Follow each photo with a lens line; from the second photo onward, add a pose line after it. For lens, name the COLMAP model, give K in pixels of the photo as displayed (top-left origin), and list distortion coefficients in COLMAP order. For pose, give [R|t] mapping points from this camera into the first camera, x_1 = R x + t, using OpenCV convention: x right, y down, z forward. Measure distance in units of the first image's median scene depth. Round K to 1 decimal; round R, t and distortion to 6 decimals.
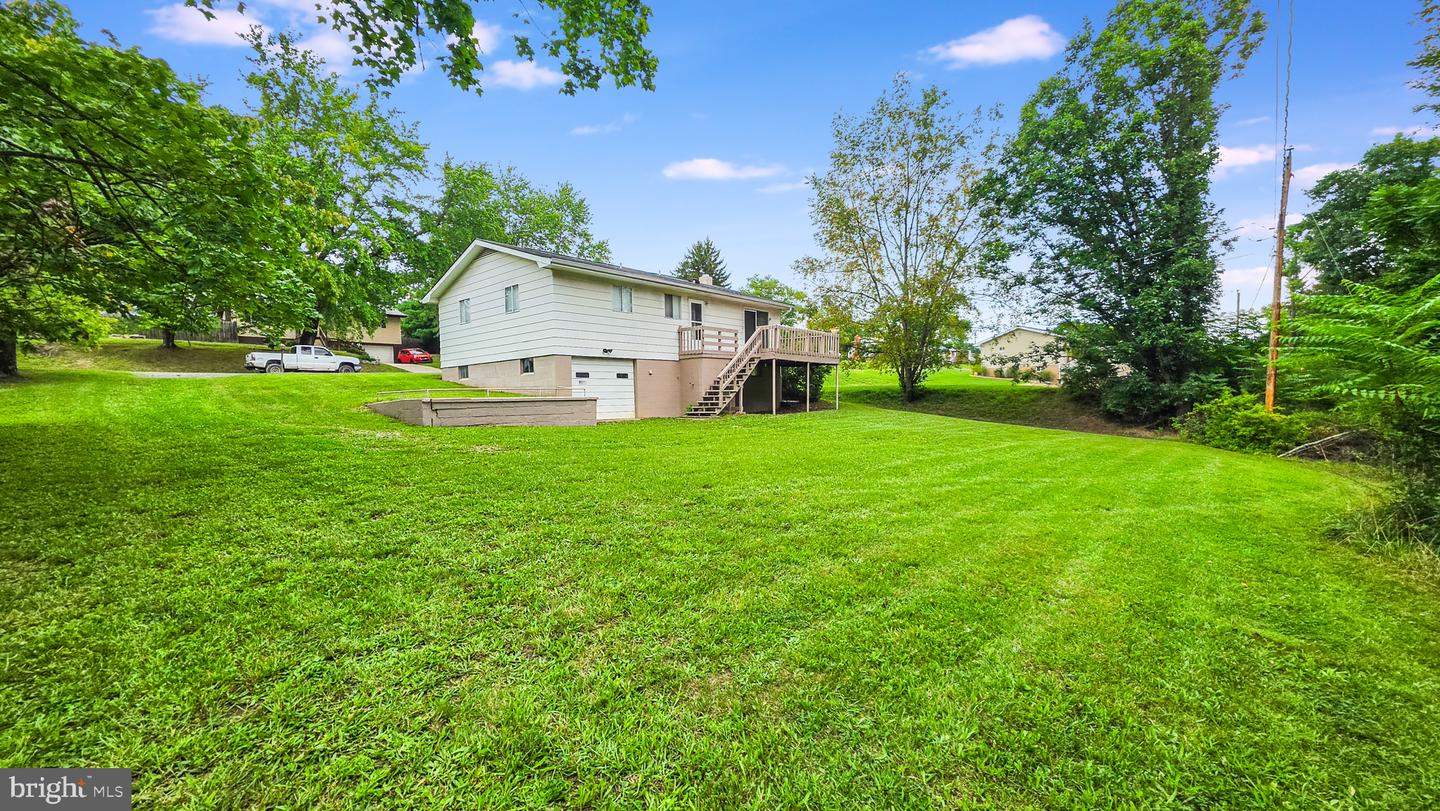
lens RADIAL K [[575.4, 0, 706.4], [0, 575.4, 416.5], [0, 0, 1]] dist [-0.000730, -0.000132]
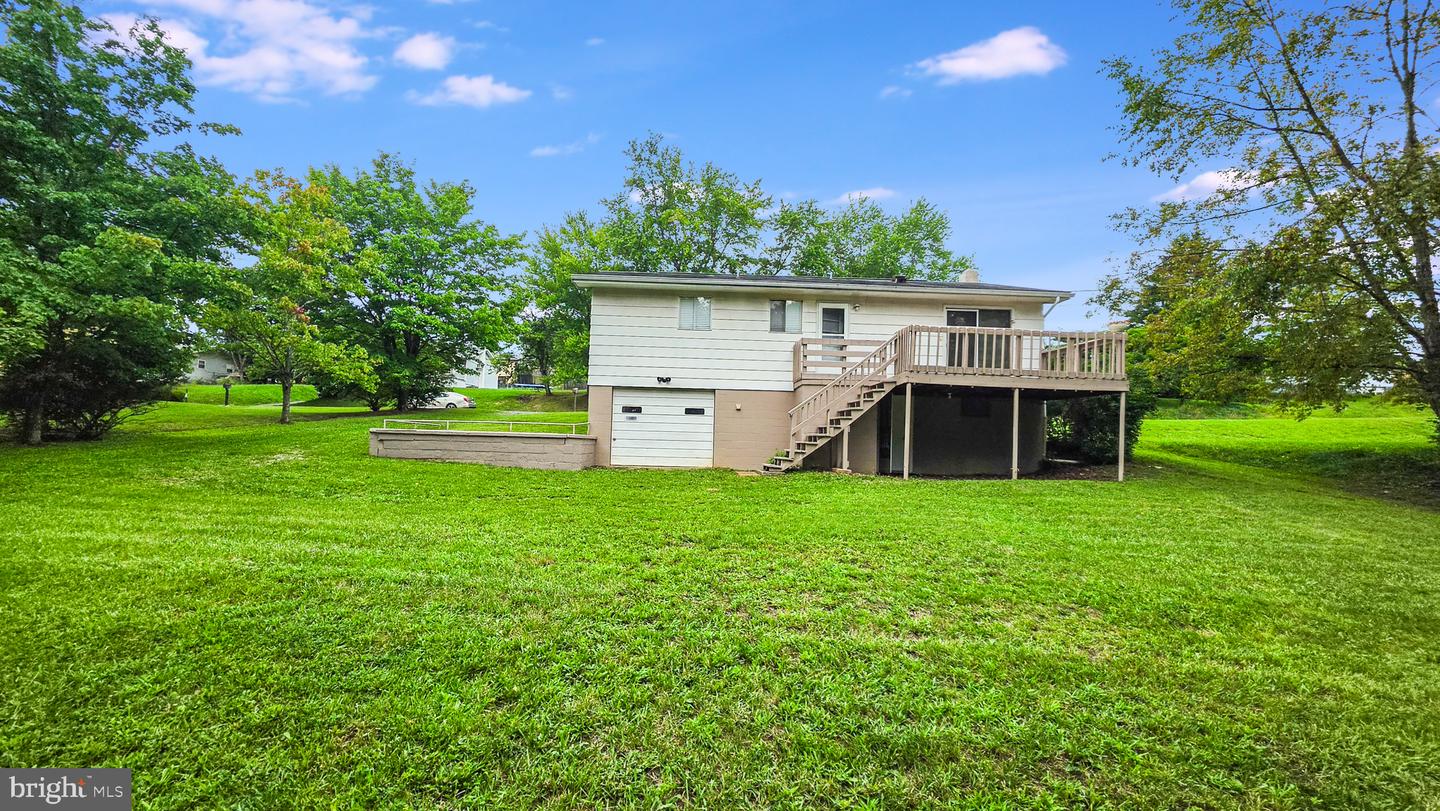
lens RADIAL K [[575.4, 0, 706.4], [0, 575.4, 416.5], [0, 0, 1]] dist [-0.000730, -0.000132]
pose [[0.686947, 0.005010, -0.726690, 0.413991], [-0.063078, 0.996613, -0.052756, -0.023015], [0.723965, 0.082079, 0.684937, 0.464560]]
